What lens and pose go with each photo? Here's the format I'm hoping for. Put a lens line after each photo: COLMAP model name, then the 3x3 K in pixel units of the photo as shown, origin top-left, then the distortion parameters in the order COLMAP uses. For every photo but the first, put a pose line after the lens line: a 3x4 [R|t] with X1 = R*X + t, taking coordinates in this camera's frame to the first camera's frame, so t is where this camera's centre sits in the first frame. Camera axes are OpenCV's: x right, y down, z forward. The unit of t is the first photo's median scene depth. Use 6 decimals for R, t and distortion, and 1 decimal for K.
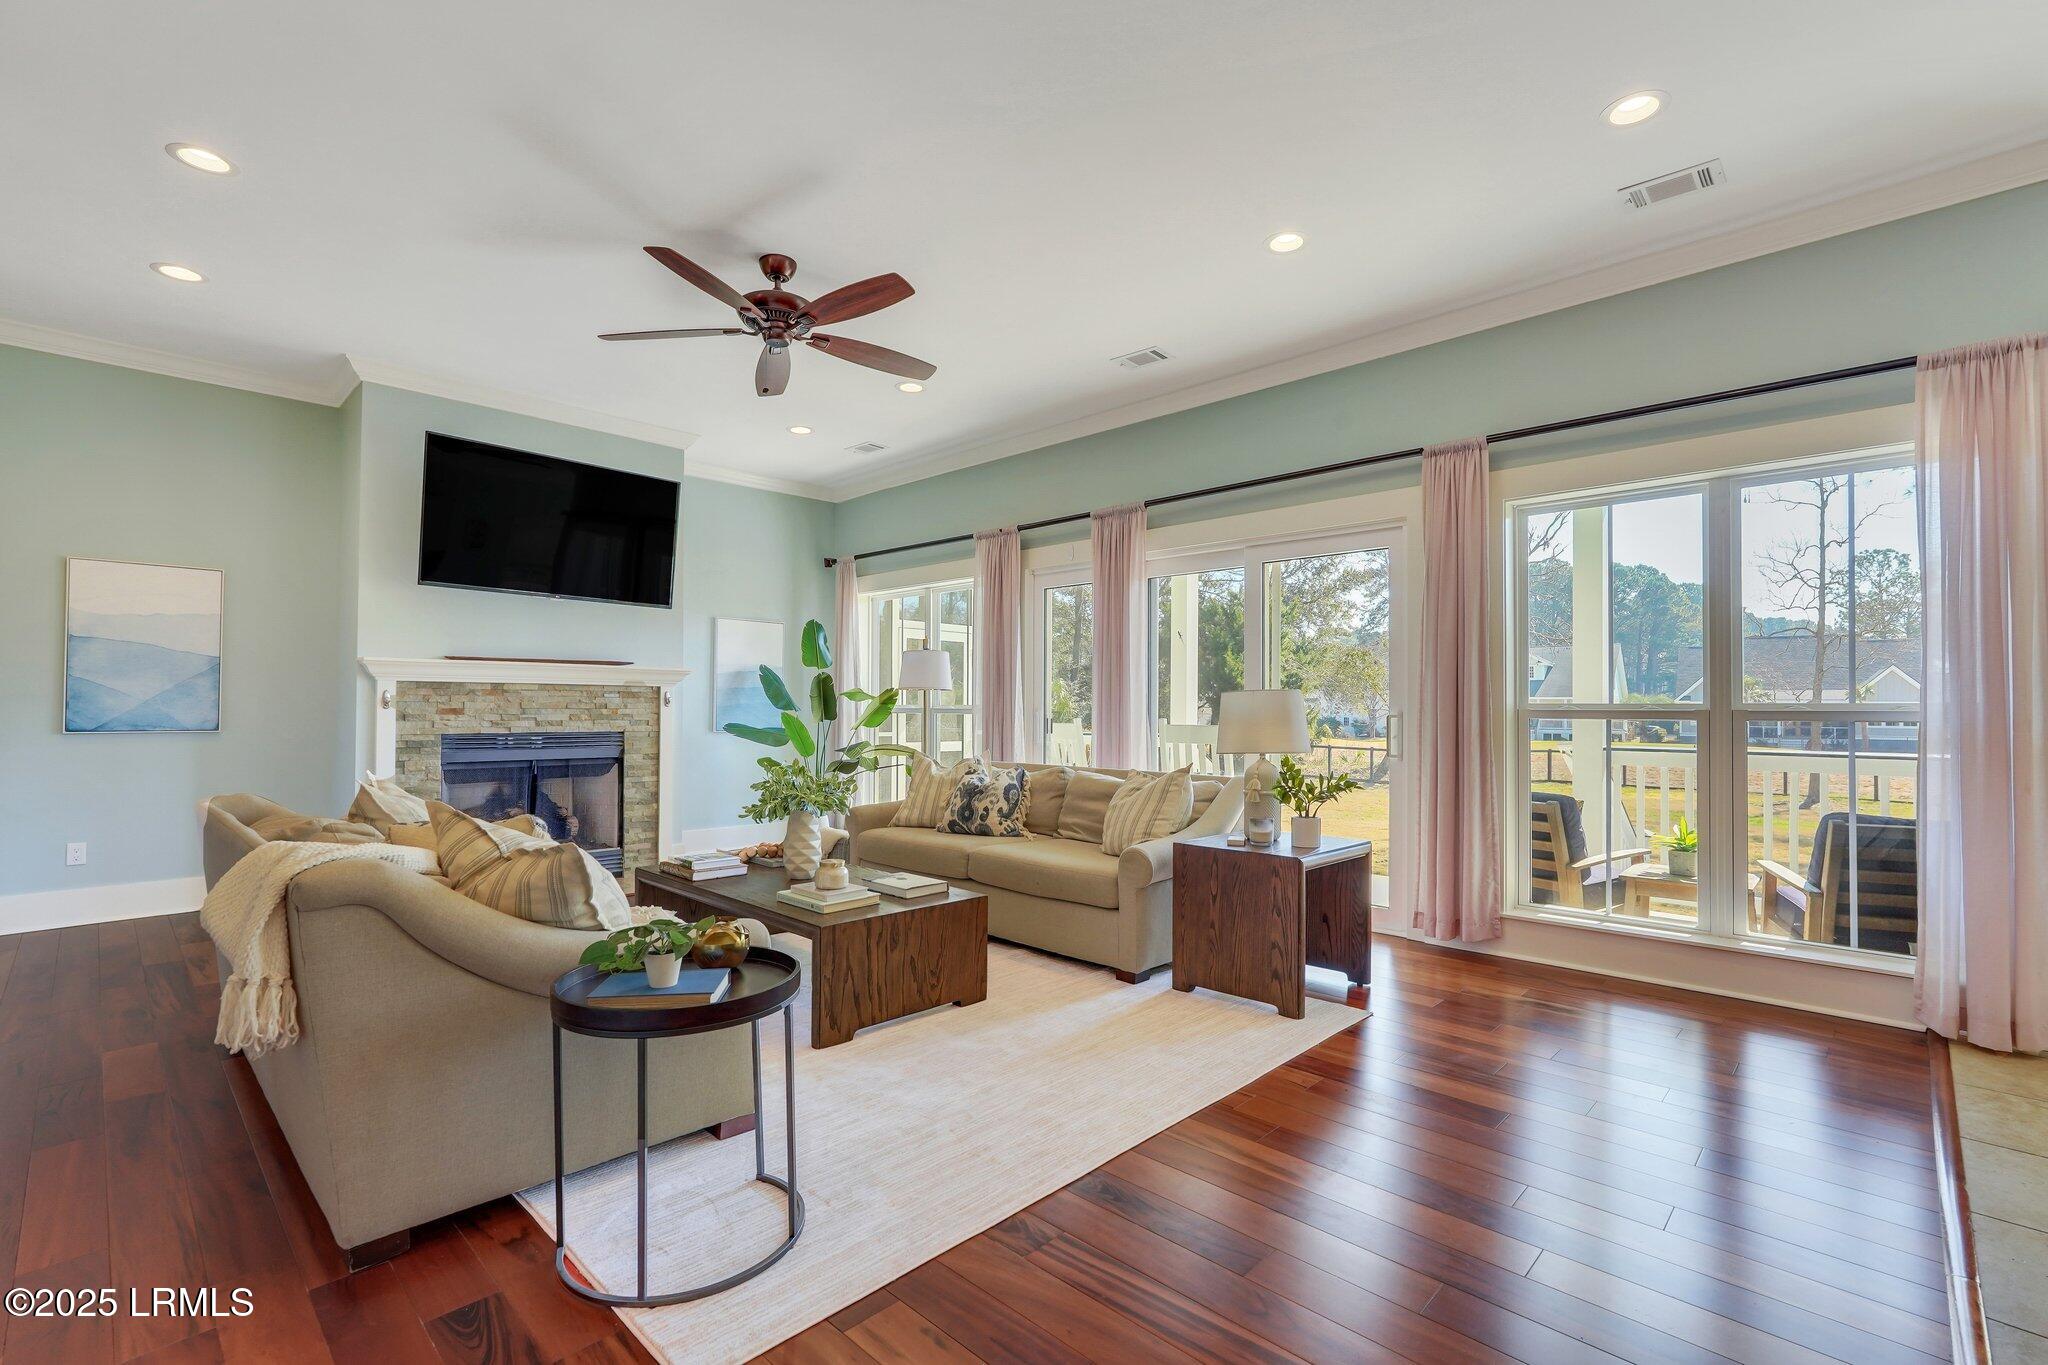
lens RADIAL K [[917.9, 0, 1017.5], [0, 917.9, 696.5], [0, 0, 1]] dist [-0.002358, 0.000941]
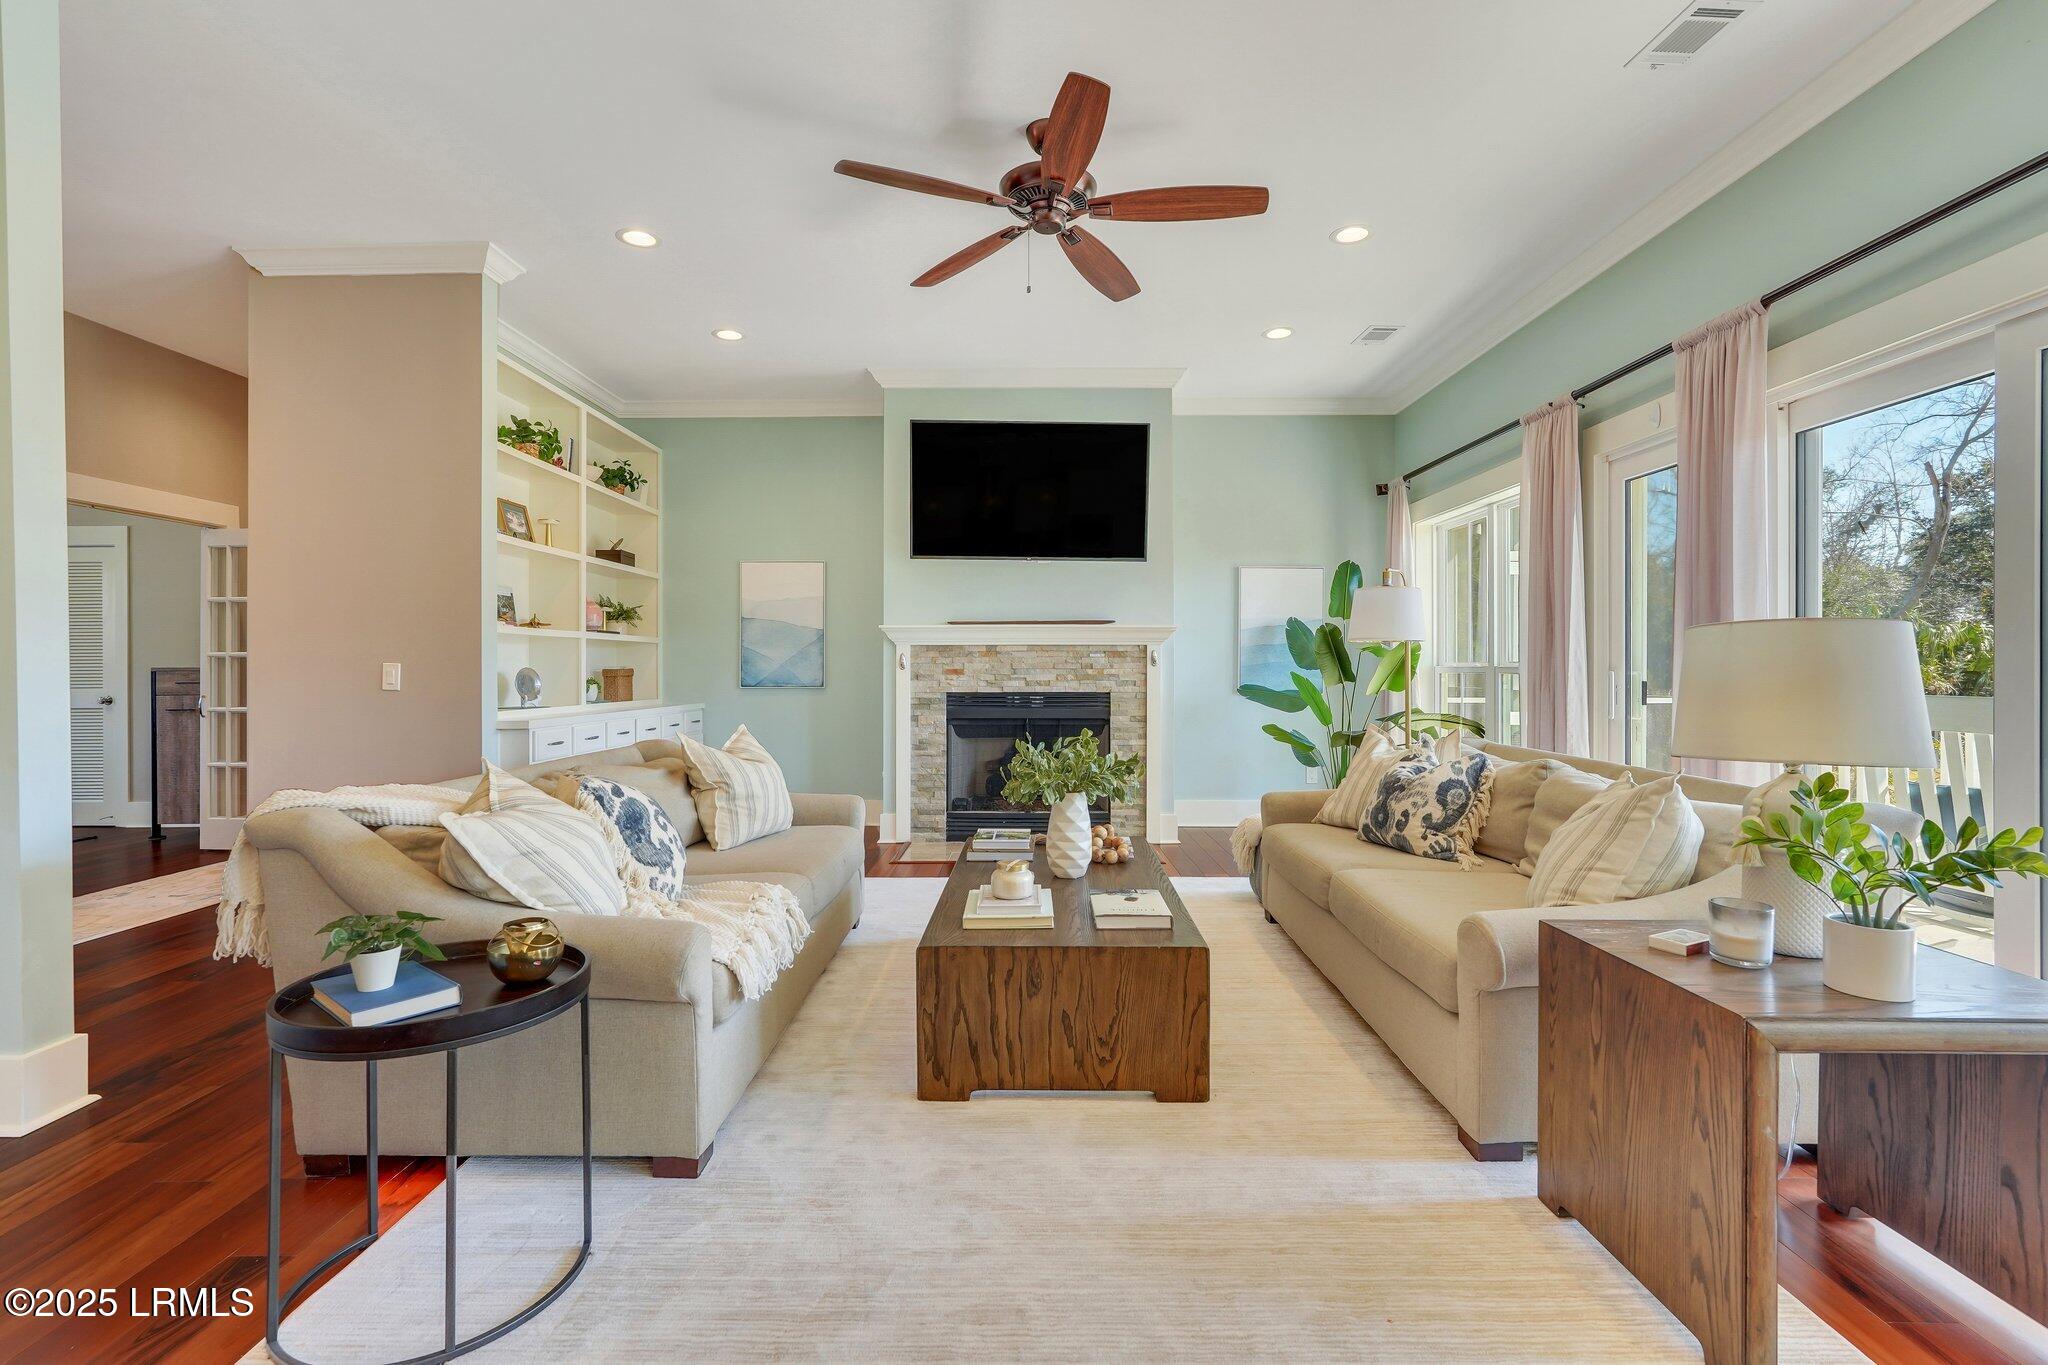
lens RADIAL K [[921.2, 0, 1026.7], [0, 921.2, 666.8], [0, 0, 1]] dist [-0.004711, 0.000134]
pose [[0.699698, -0.005420, -0.714418, 0.248582], [0.013651, 0.999890, 0.005783, 0.005320], [0.714308, -0.013799, 0.699695, 0.309762]]
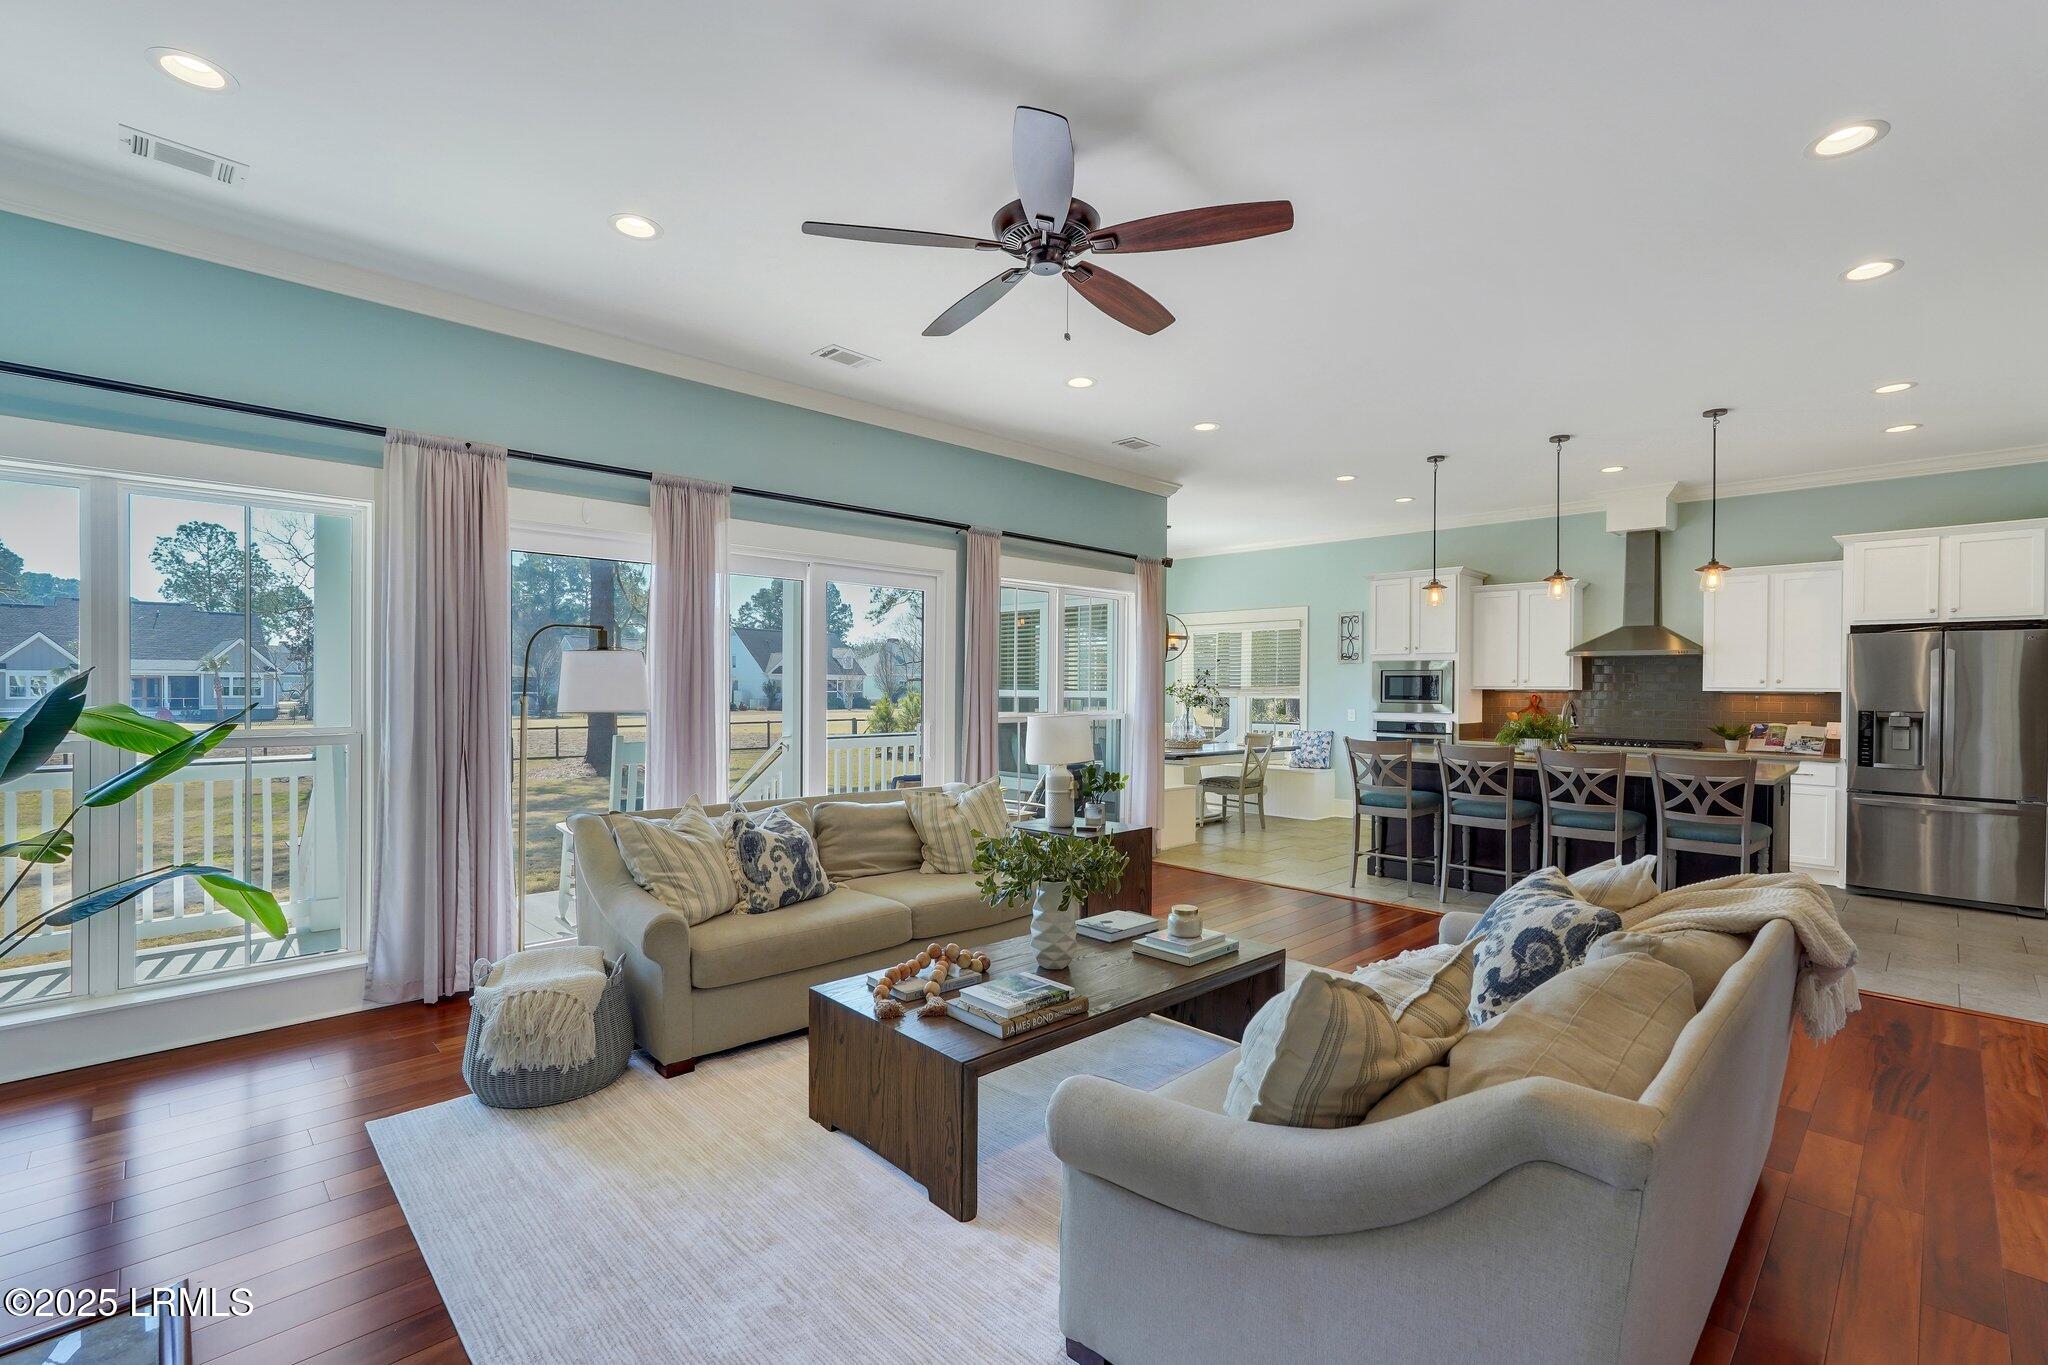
lens RADIAL K [[910.7, 0, 1018.9], [0, 910.7, 693.4], [0, 0, 1]] dist [-0.003416, 0.000668]
pose [[0.027927, -0.012864, 0.999527, -0.786515], [-0.021008, 0.999689, 0.013453, -0.038854], [-0.999389, -0.021373, 0.027648, 0.776530]]
